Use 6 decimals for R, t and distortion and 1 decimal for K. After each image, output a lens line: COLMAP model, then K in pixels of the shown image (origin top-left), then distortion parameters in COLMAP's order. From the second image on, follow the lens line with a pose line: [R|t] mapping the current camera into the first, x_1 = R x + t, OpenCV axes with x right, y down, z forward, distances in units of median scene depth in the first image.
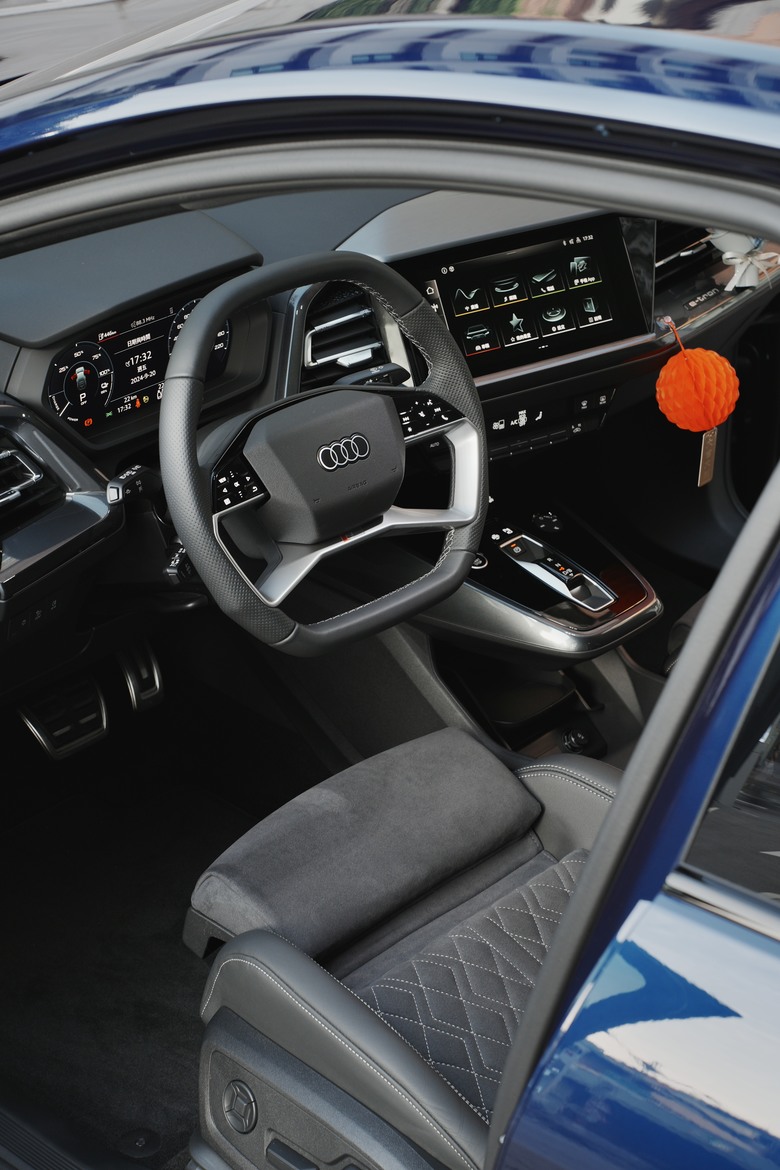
lens RADIAL K [[2499.8, 0, 385.4], [0, 2499.8, 582.0], [0, 0, 1]] dist [0.021943, 0.000000]
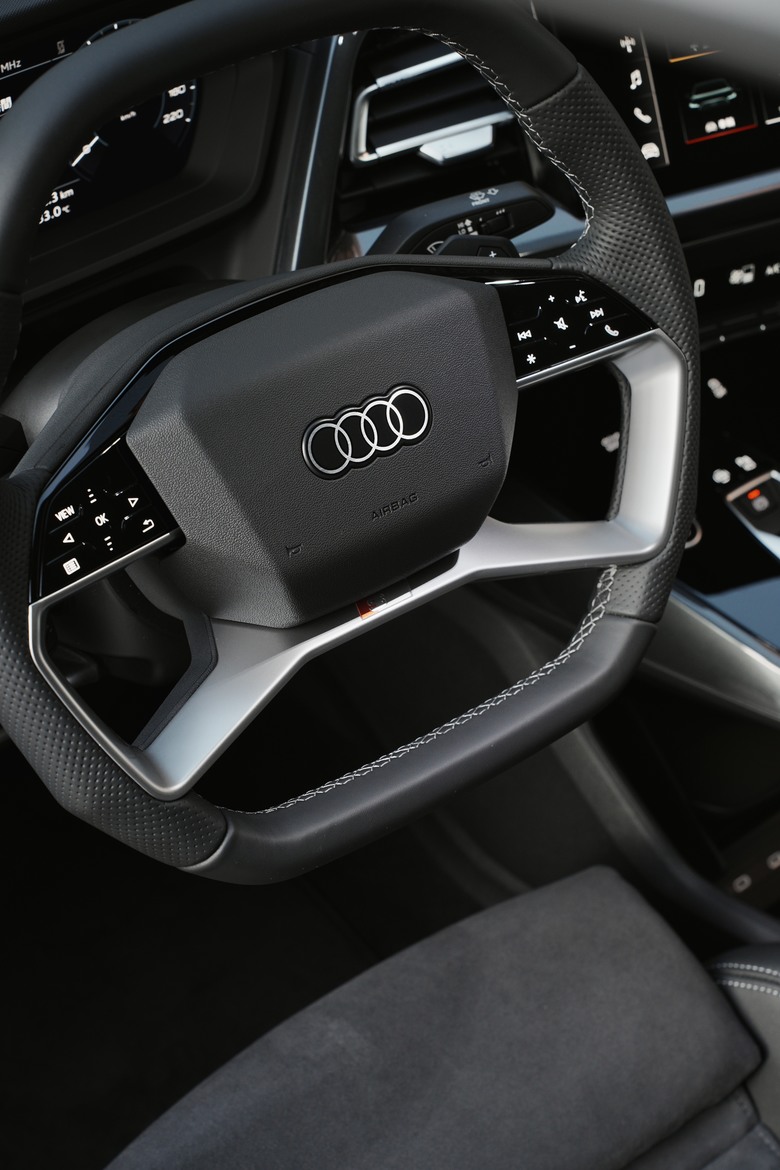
lens RADIAL K [[2499.8, 0, 399.6], [0, 2499.8, 590.6], [0, 0, 1]] dist [0.021943, 0.000000]
pose [[0.993085, 0.071930, -0.092778, 0.030997], [-0.052787, 0.979505, 0.194380, -0.105932], [0.104858, -0.188139, 0.976529, 0.534687]]
